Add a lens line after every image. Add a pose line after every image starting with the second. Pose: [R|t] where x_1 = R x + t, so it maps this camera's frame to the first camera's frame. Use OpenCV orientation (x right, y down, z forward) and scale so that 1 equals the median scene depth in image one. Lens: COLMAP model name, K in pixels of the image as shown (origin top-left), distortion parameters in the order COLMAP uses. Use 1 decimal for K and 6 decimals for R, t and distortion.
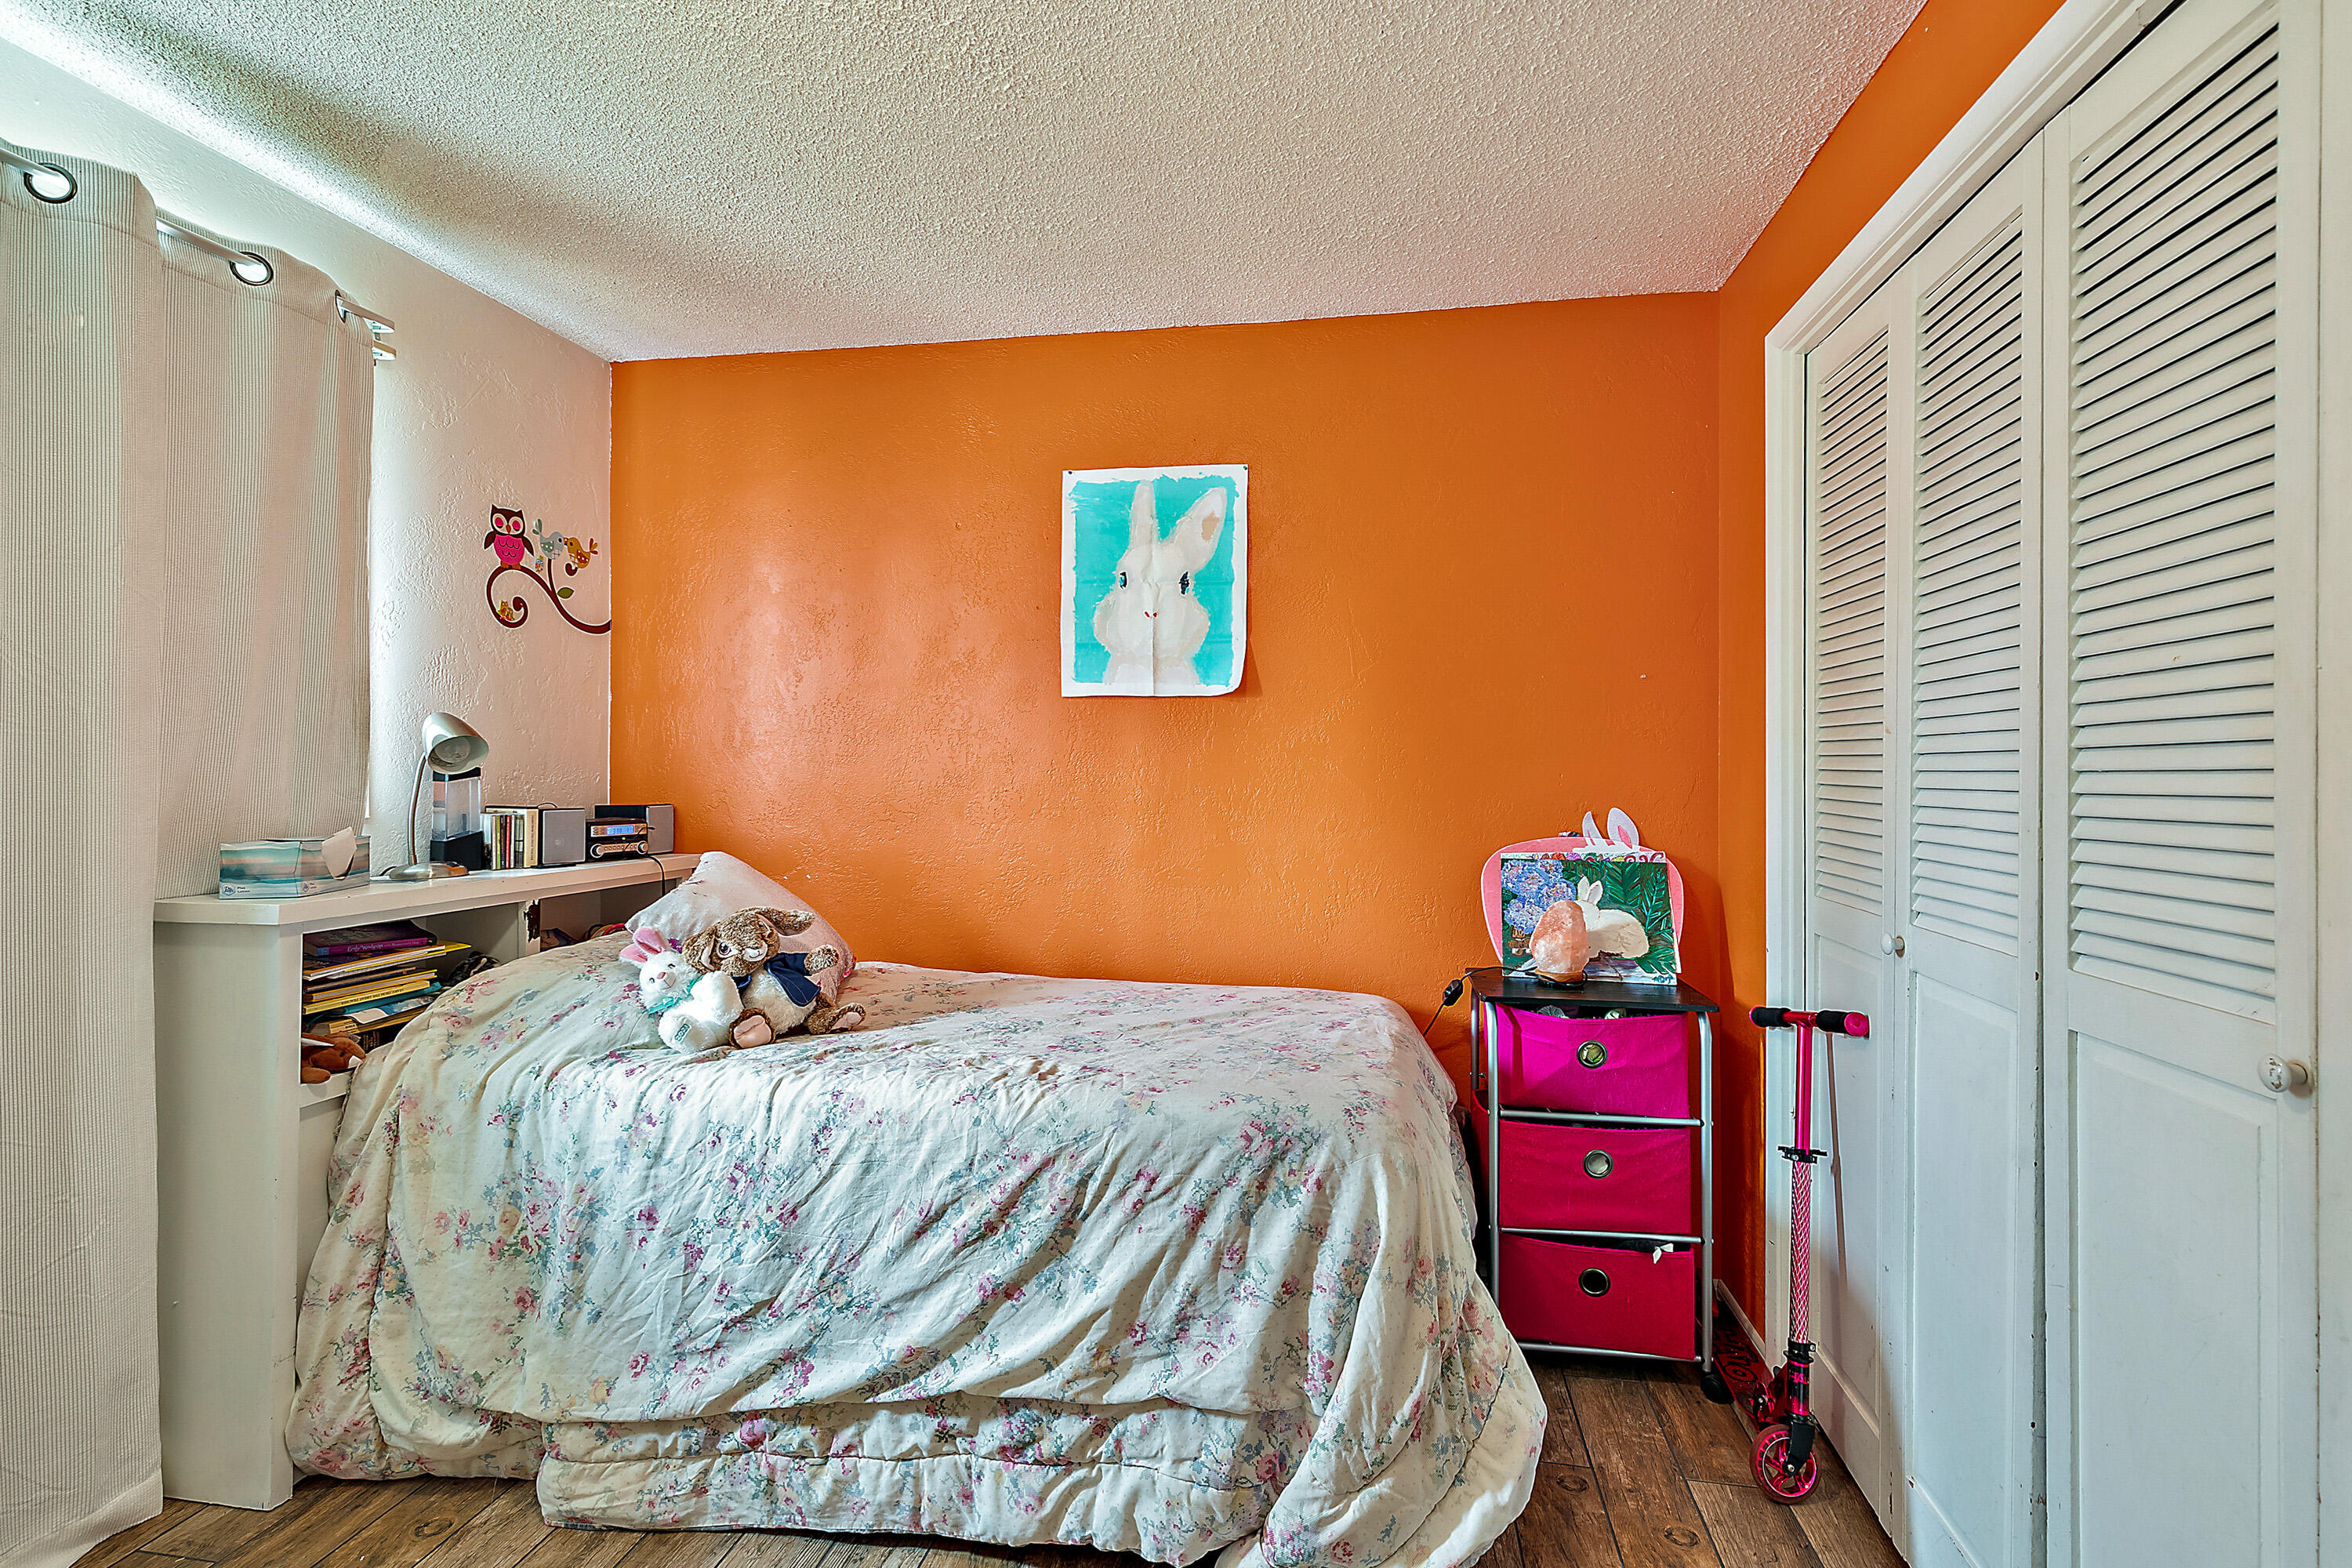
lens RADIAL K [[1080.2, 0, 1181.5], [0, 1080.2, 760.0], [0, 0, 1]] dist [0.010110, -0.002031]
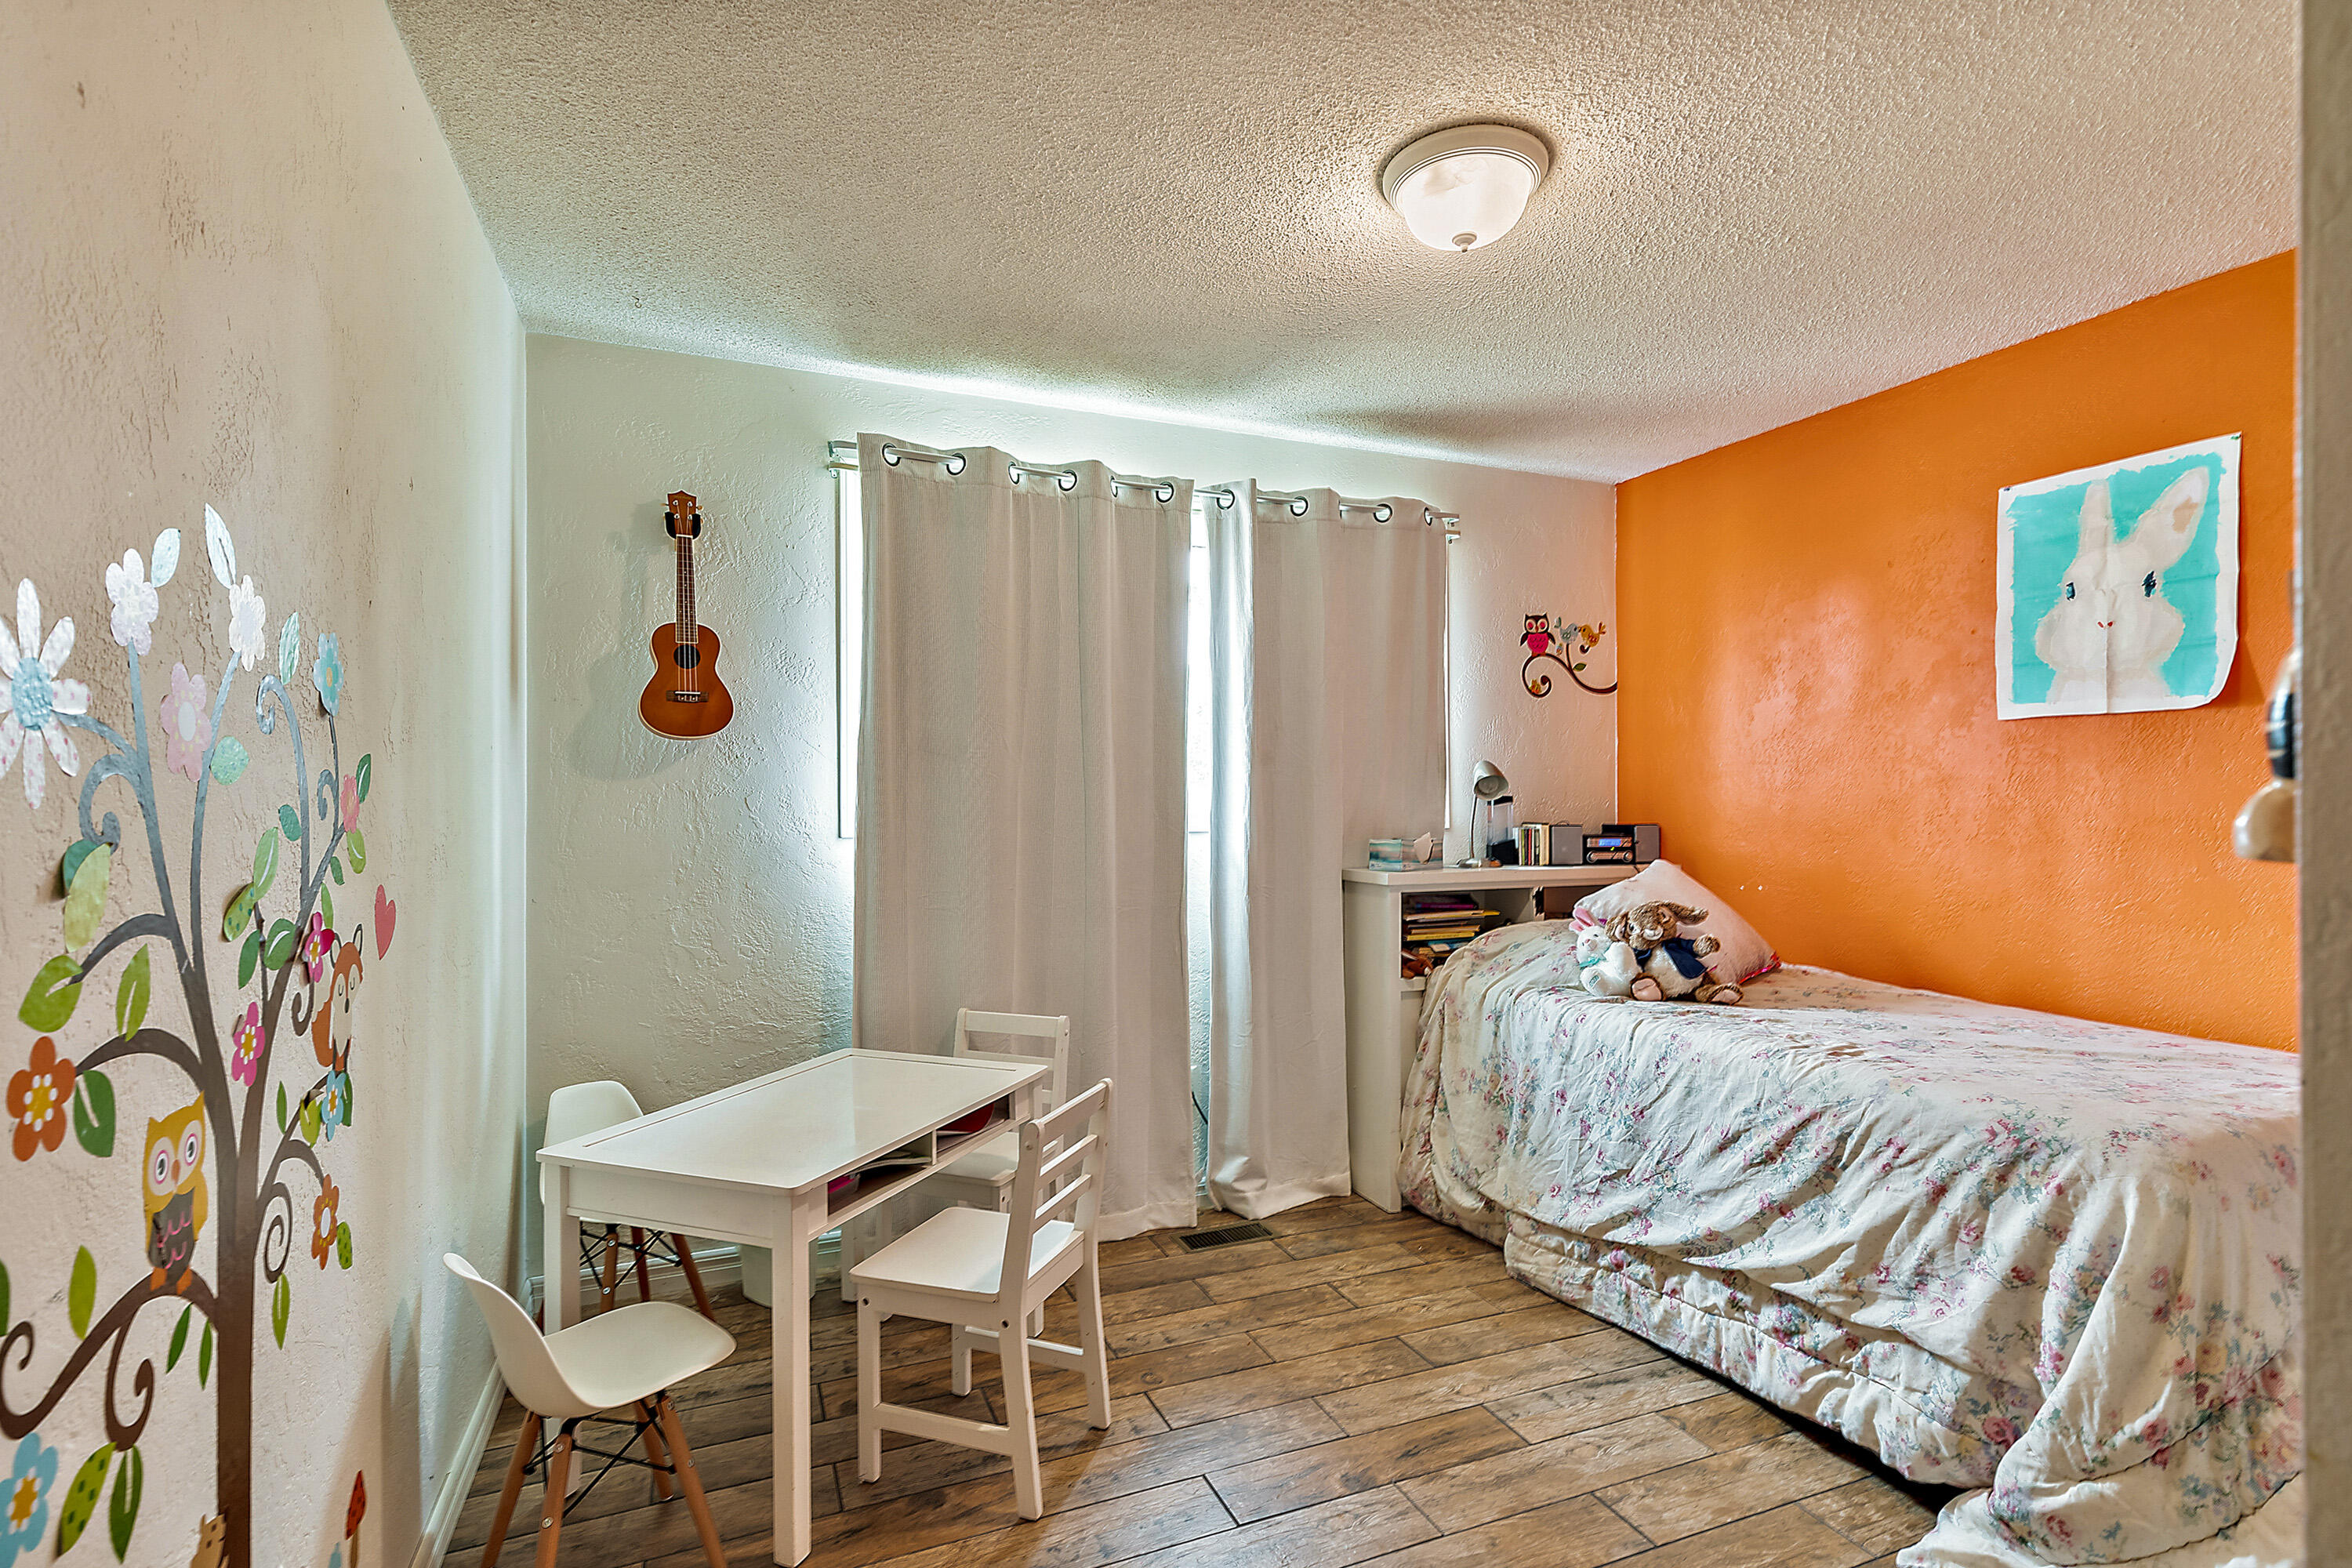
lens RADIAL K [[1080.2, 0, 1181.5], [0, 1080.2, 760.0], [0, 0, 1]] dist [0.010110, -0.002031]
pose [[0.537752, -0.035902, -0.842338, 0.497374], [0.014398, 0.999338, -0.033402, 0.000671], [0.842980, 0.005834, 0.537913, -0.245737]]
